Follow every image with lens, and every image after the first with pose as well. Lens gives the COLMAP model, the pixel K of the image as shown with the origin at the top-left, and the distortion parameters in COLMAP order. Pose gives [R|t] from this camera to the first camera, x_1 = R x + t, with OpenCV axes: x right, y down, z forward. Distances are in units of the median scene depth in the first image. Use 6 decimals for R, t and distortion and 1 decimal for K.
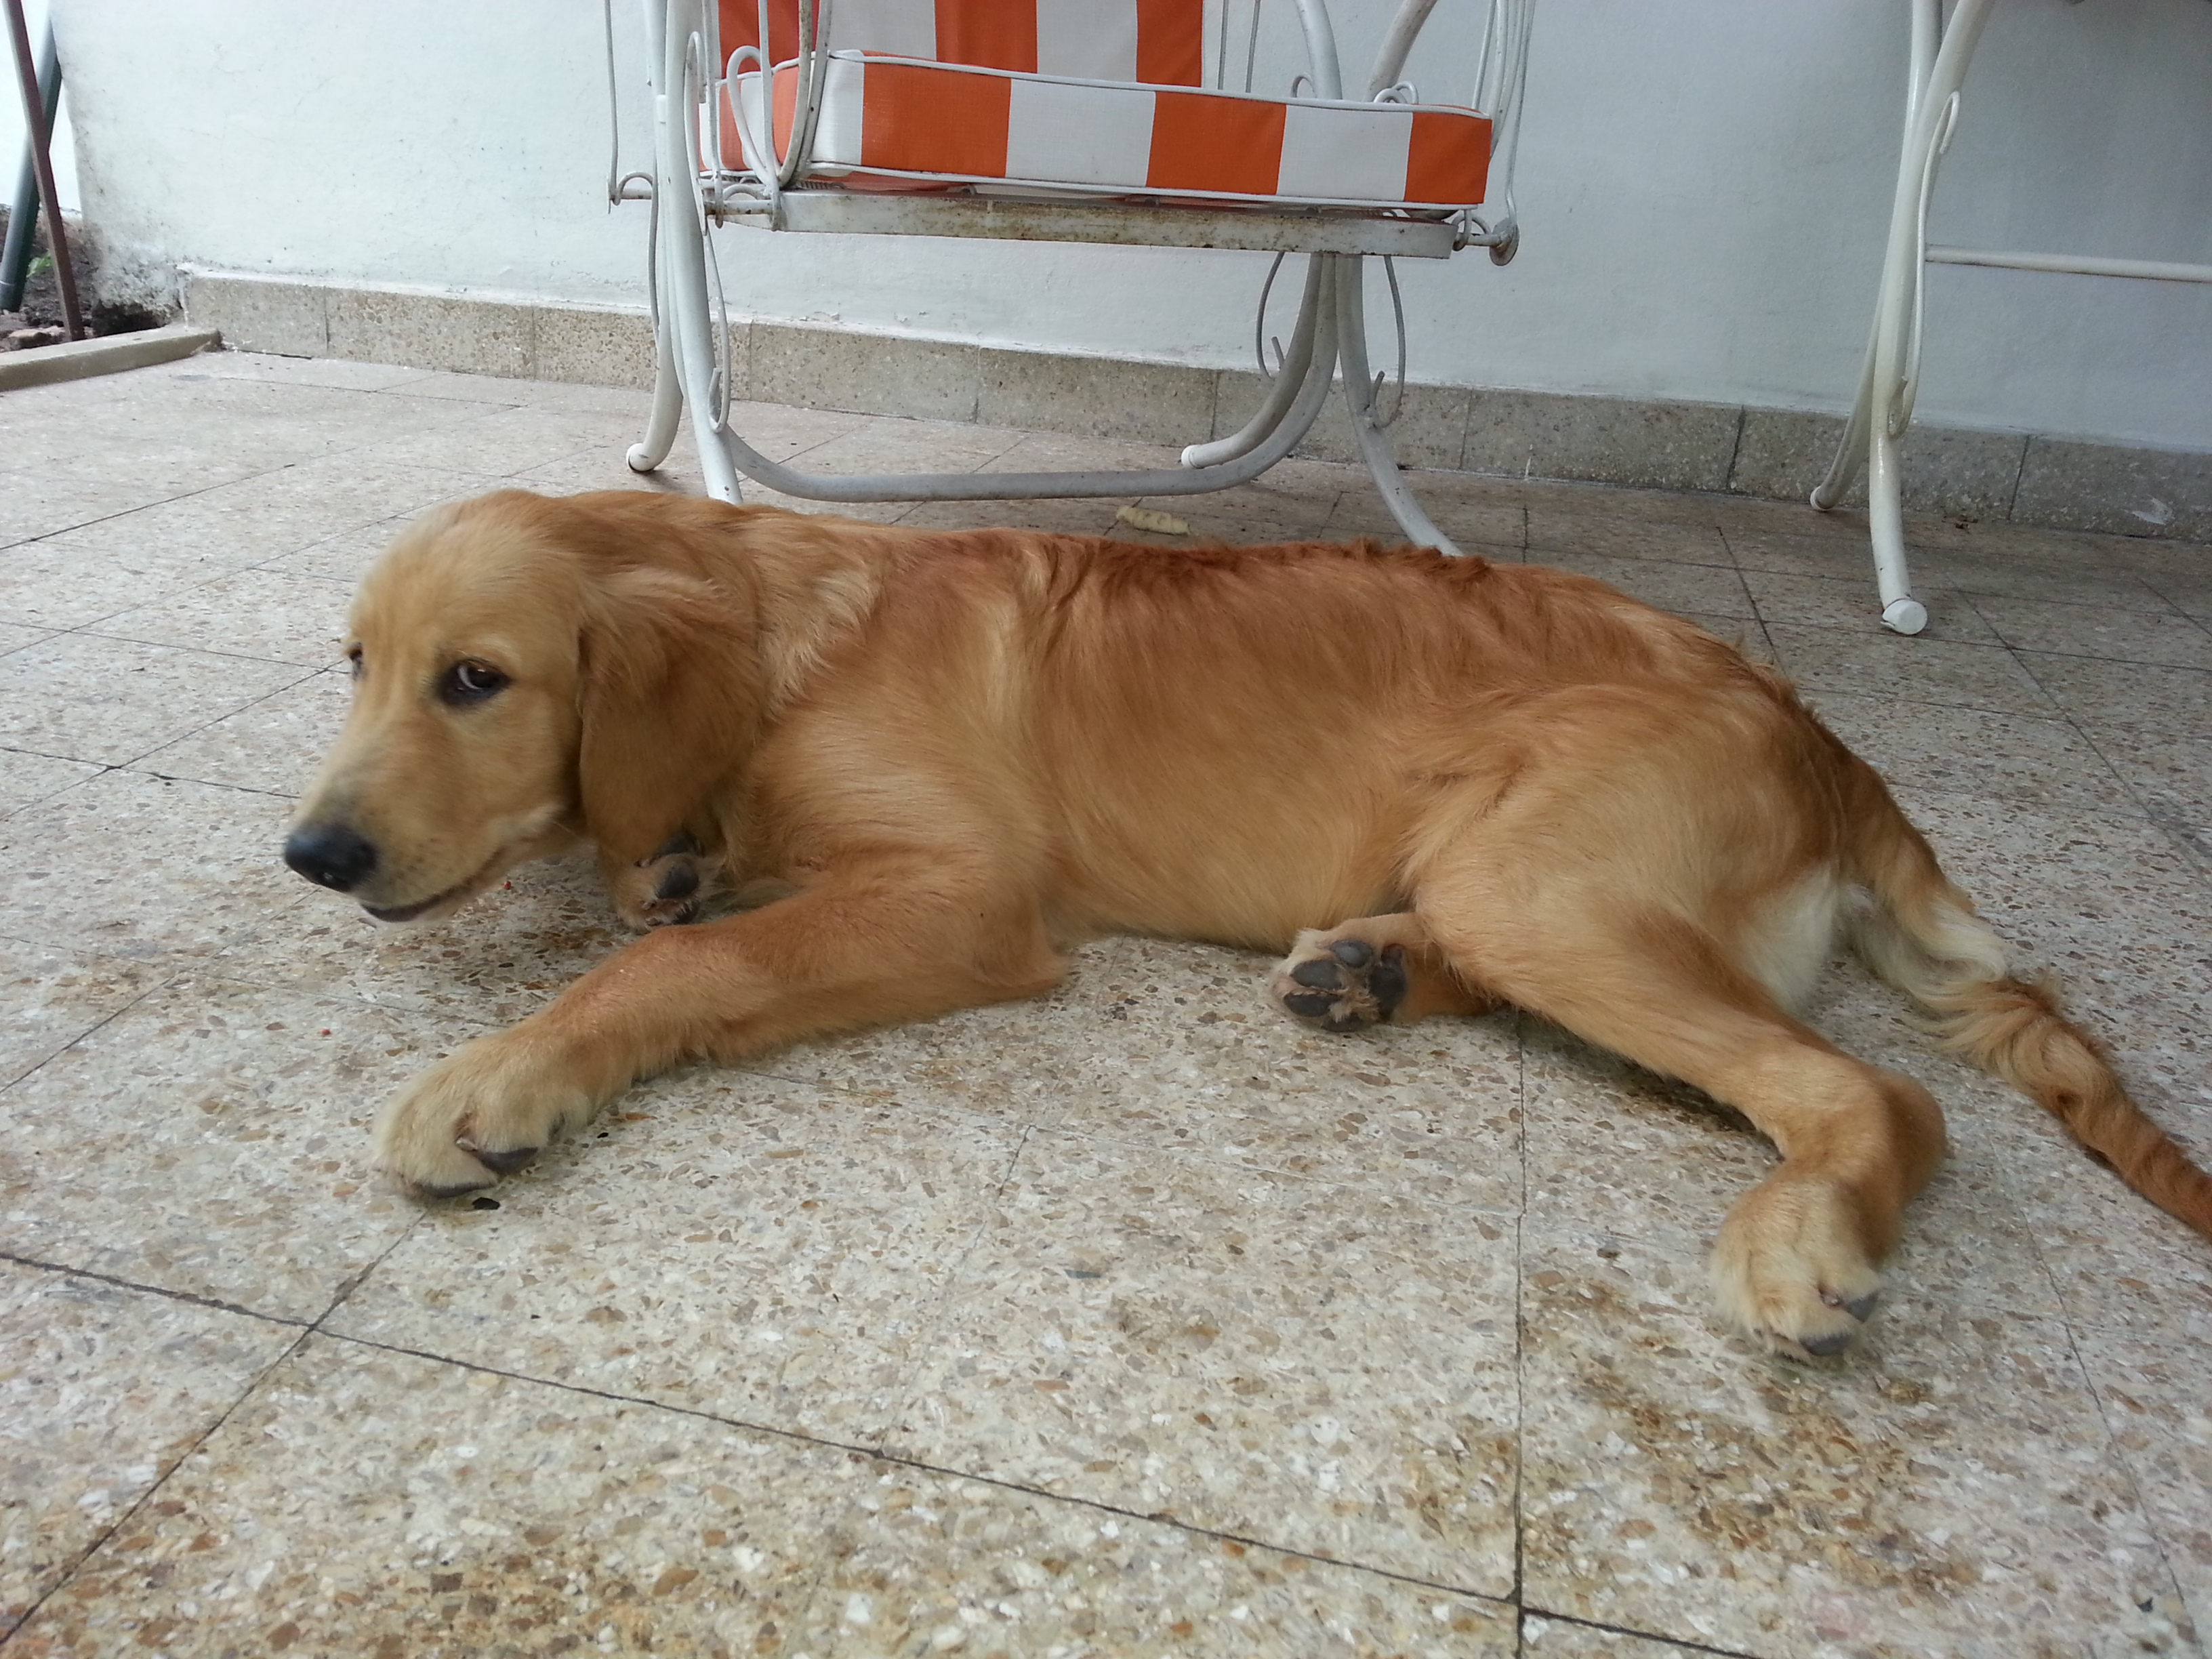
lens RADIAL K [[1766.9, 0, 1106.0], [0, 1766.9, 829.5], [0, 0, 1]] dist [0.111277, -0.195435]
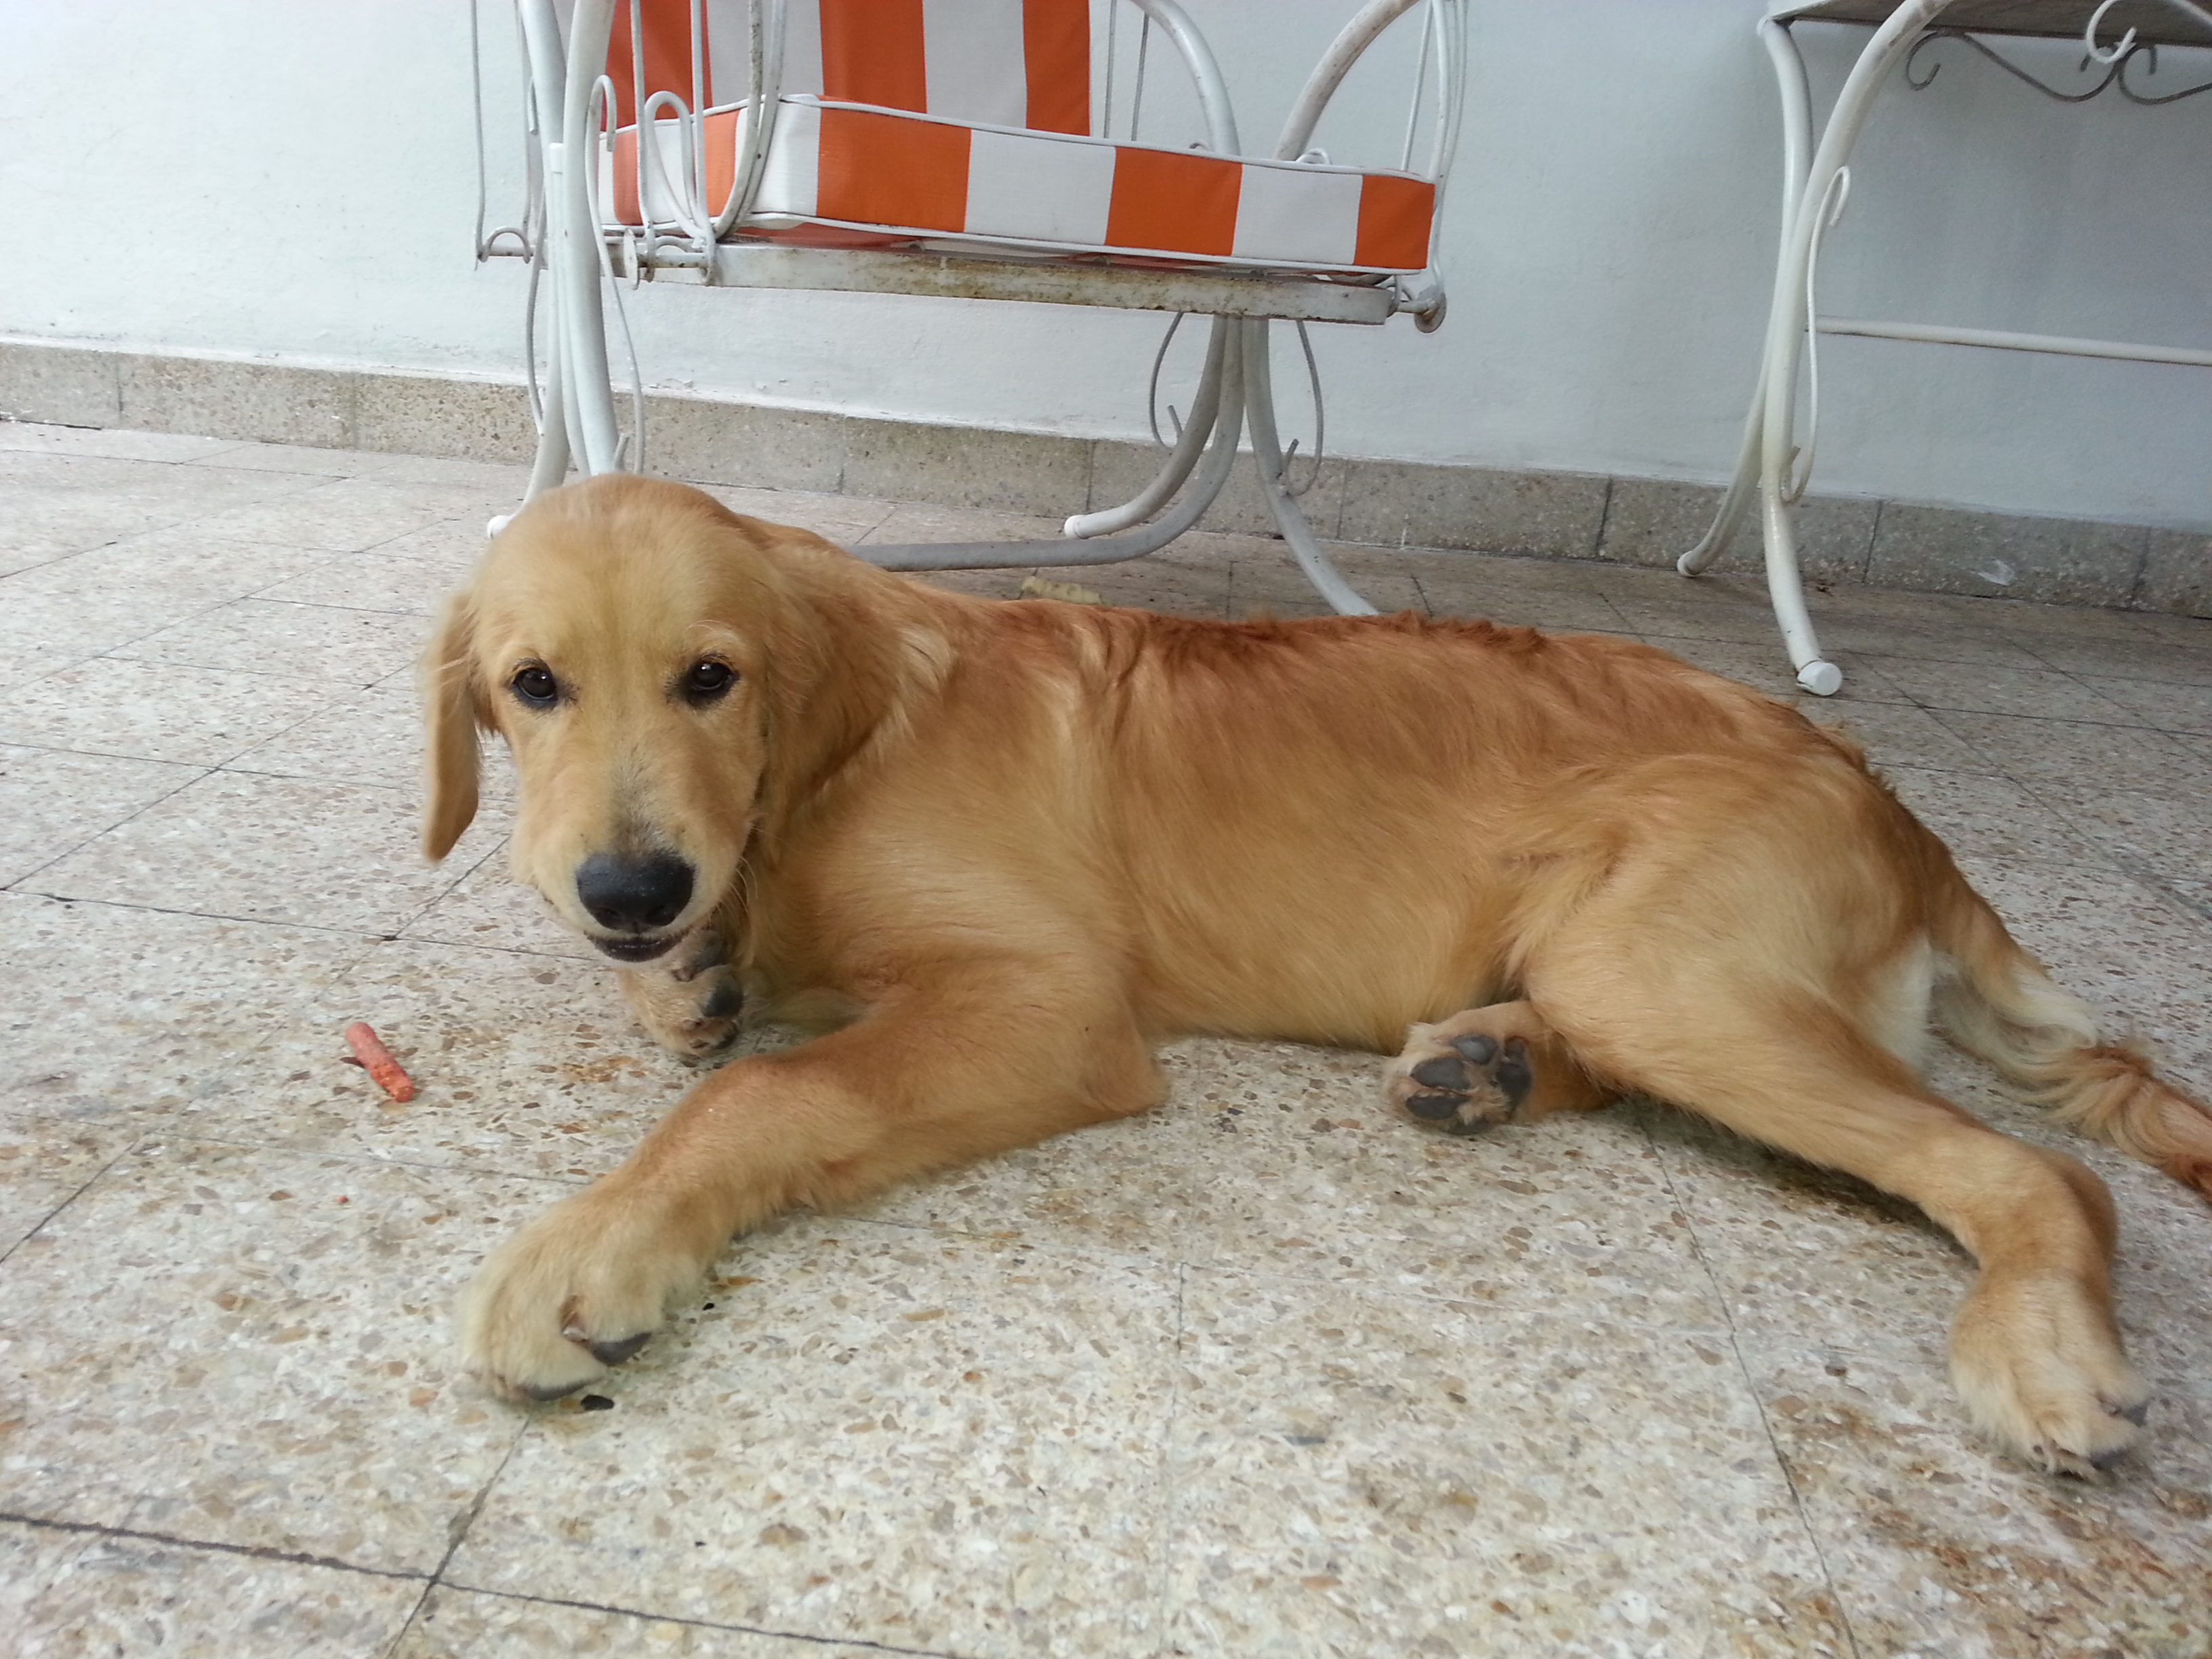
lens RADIAL K [[1766.9, 0, 1106.0], [0, 1766.9, 829.5], [0, 0, 1]] dist [0.111277, -0.195435]
pose [[0.991373, -0.028457, 0.127944, -0.178860], [0.033614, 0.998700, -0.038328, -0.016348], [-0.126687, 0.042298, 0.991041, 0.106832]]
